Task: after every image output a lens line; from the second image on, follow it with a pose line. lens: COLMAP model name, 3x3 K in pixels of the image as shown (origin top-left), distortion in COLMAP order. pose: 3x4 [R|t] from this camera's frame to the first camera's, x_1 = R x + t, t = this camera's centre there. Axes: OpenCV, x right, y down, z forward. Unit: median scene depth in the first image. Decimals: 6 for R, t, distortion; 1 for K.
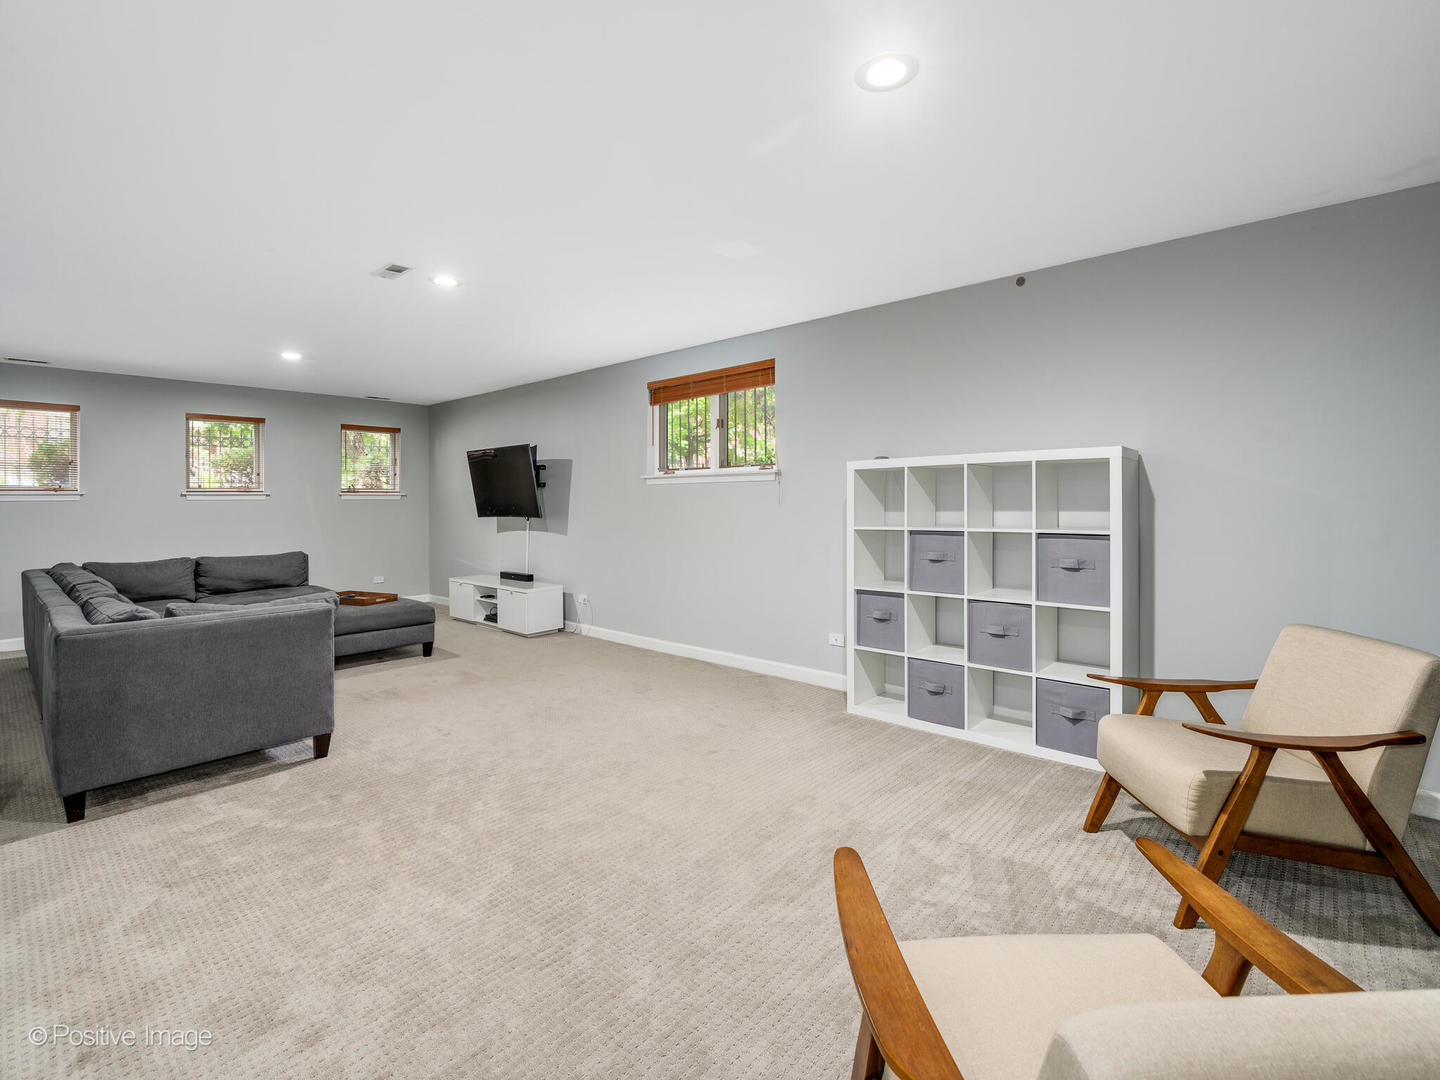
lens RADIAL K [[678.1, 0, 614.9], [0, 678.1, 500.2], [0, 0, 1]] dist [0.001364, 0.000272]
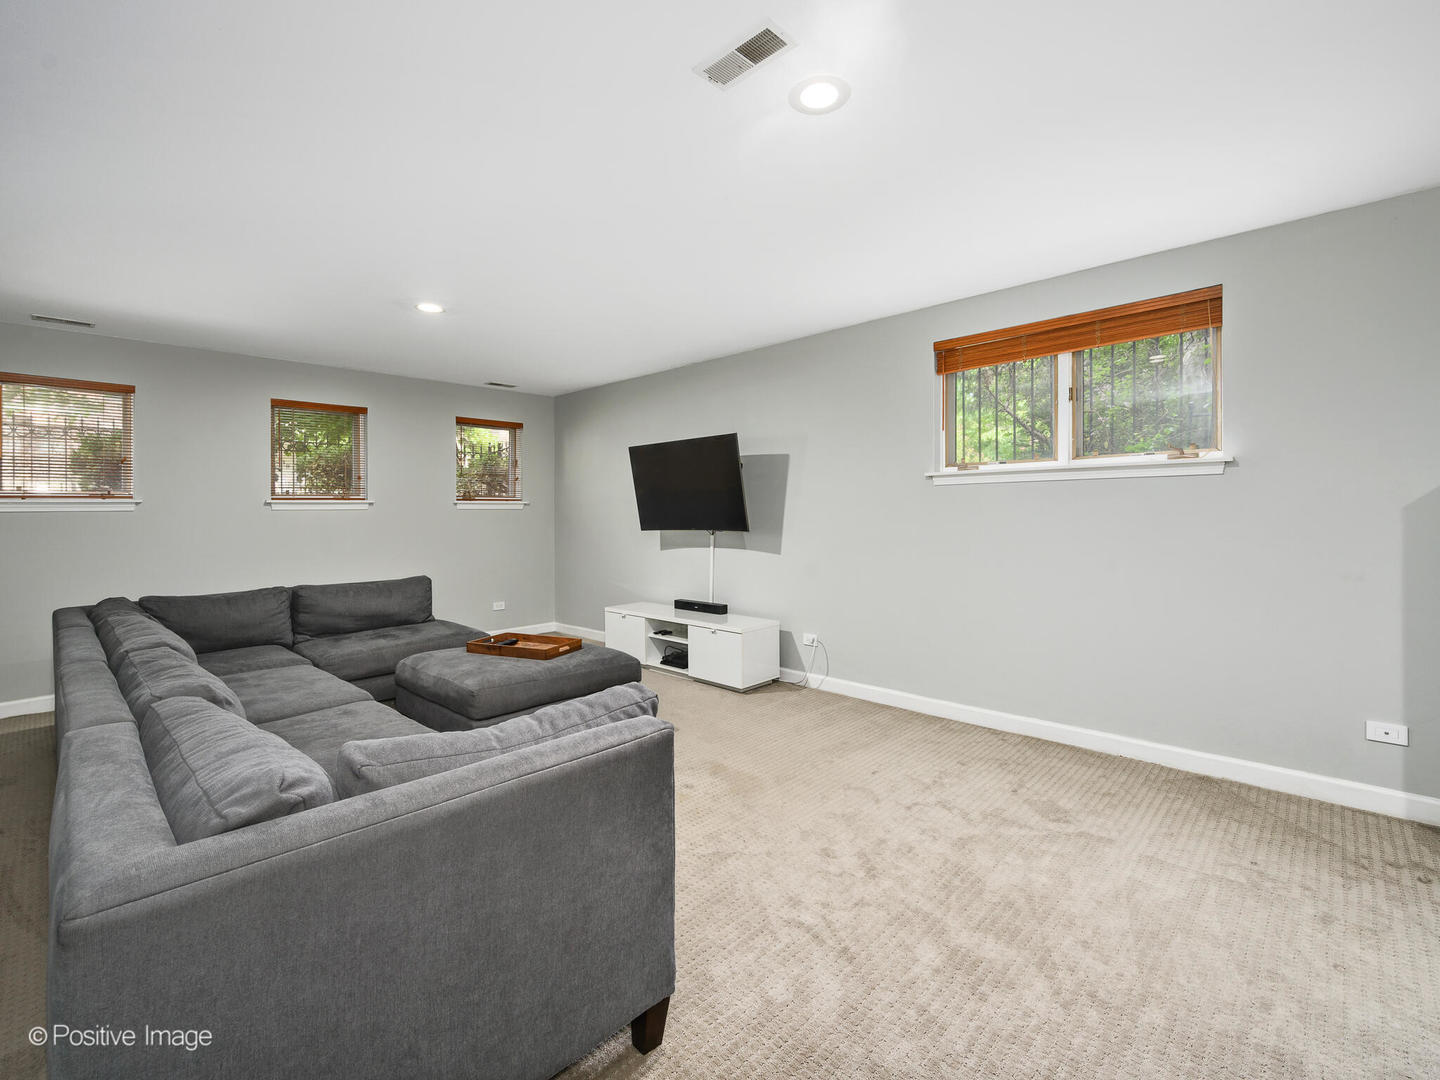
lens RADIAL K [[638.4, 0, 648.4], [0, 638.4, 511.5], [0, 0, 1]] dist [0.000209, -0.000526]
pose [[0.999958, -0.002766, 0.008704, -0.229003], [0.002772, 0.999996, -0.000713, 0.003999], [-0.008702, 0.000737, 0.999962, 0.291623]]
